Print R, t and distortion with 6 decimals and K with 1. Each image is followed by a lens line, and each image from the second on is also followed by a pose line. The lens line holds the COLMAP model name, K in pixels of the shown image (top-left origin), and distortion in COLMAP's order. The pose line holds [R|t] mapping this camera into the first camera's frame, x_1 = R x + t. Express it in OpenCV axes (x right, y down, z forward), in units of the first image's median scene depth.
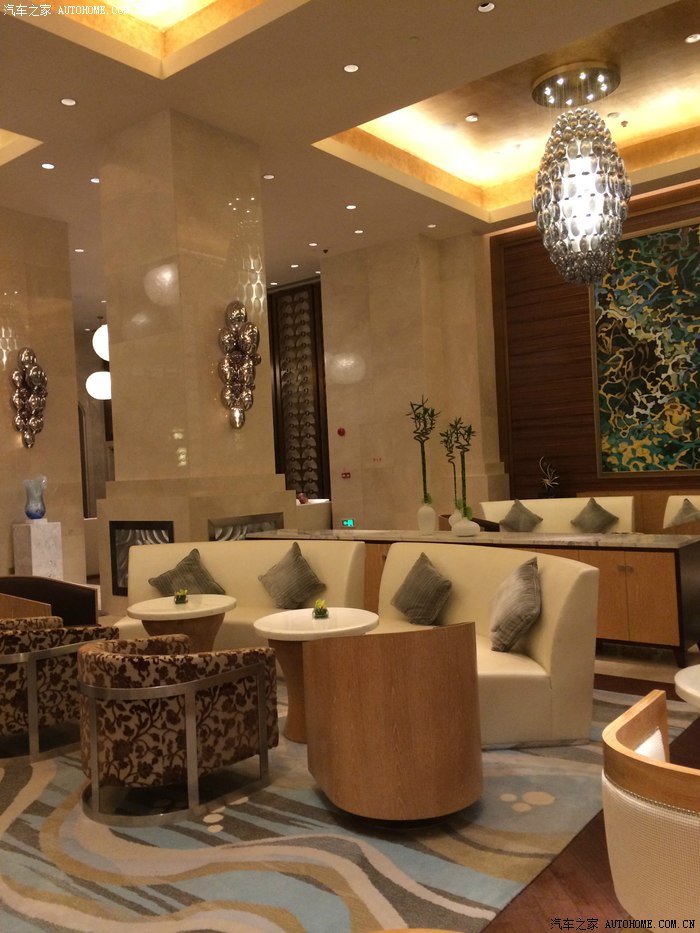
lens RADIAL K [[794.5, 0, 351.4], [0, 794.5, 466.5], [0, 0, 1]] dist [0.069906, -0.094149]
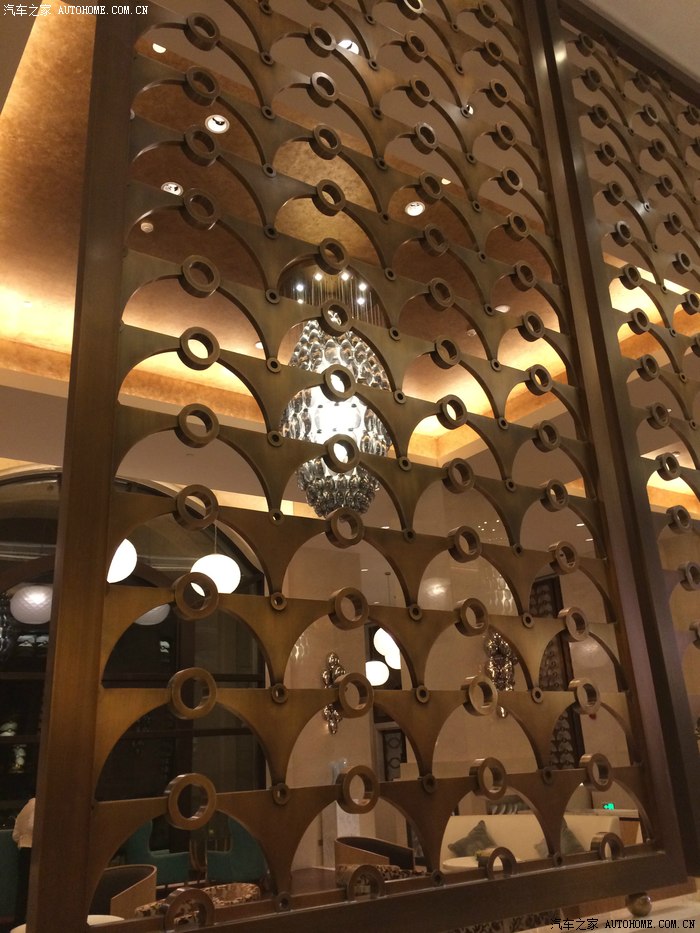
lens RADIAL K [[794.5, 0, 350.4], [0, 794.5, 465.3], [0, 0, 1]] dist [0.069906, -0.094149]
pose [[0.955957, -0.101540, -0.275383, 0.010419], [0.005001, 0.943749, -0.330624, -0.006211], [0.293464, 0.314685, 0.902692, -0.258499]]
